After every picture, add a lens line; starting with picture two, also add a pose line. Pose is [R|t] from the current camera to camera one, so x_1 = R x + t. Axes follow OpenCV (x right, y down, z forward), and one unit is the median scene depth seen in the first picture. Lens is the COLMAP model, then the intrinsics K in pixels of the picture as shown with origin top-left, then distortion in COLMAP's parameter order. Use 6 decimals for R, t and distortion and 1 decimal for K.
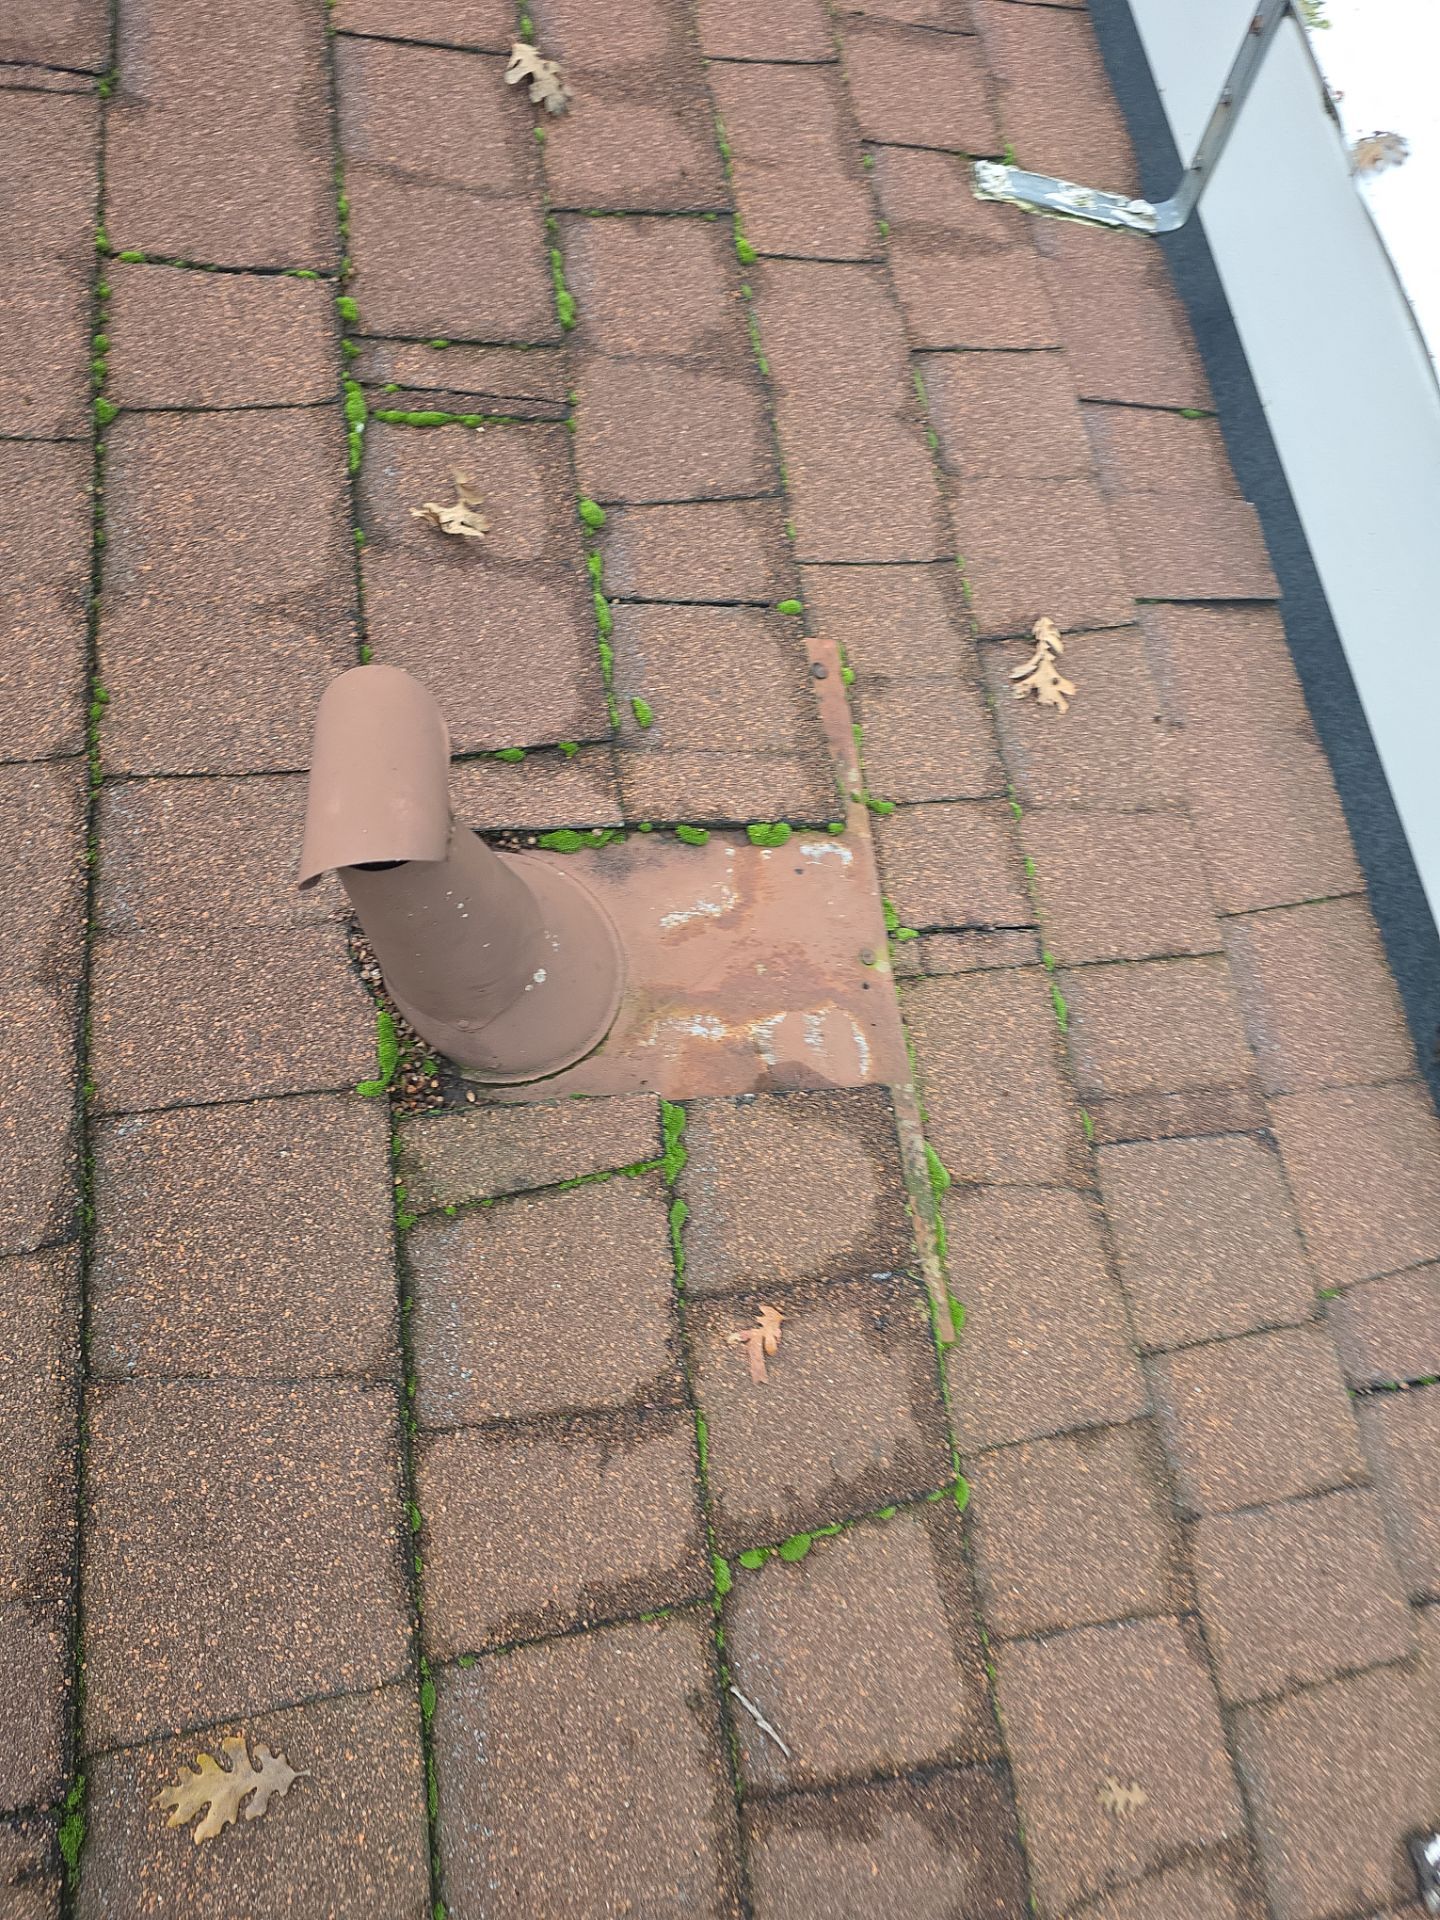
lens RADIAL K [[1280.2, 0, 719.0], [0, 1280.2, 960.7], [0, 0, 1]] dist [0.001618, -0.000503]
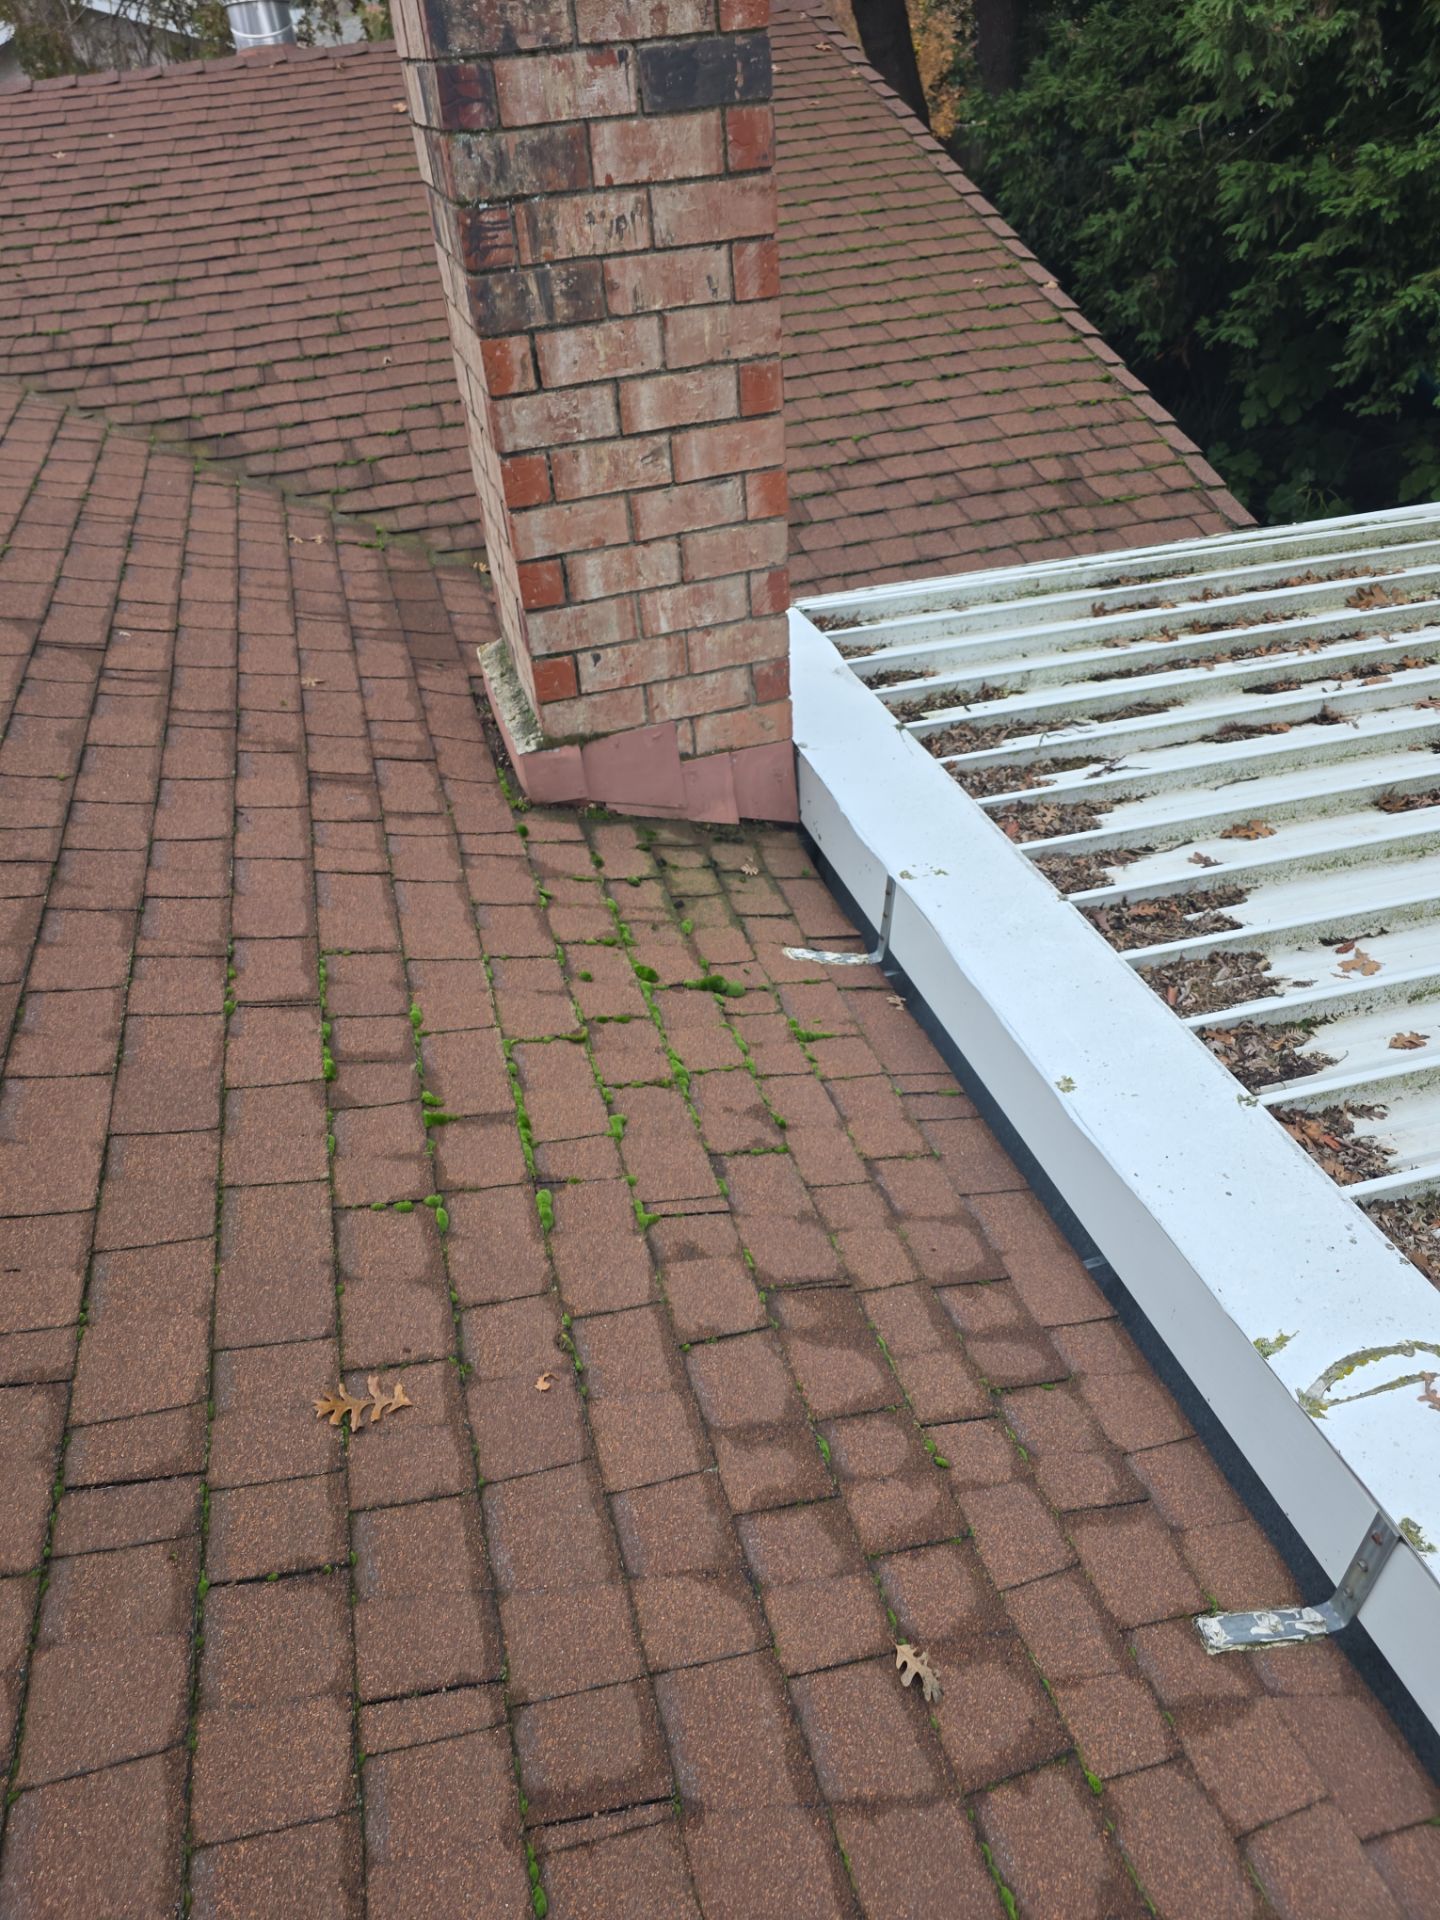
lens RADIAL K [[1280.2, 0, 720.1], [0, 1280.2, 959.8], [0, 0, 1]] dist [0.001618, -0.000503]
pose [[0.990857, -0.110618, 0.077237, -0.349193], [0.134666, 0.776207, -0.615928, -0.421892], [0.008181, 0.620698, 0.784007, -0.540796]]
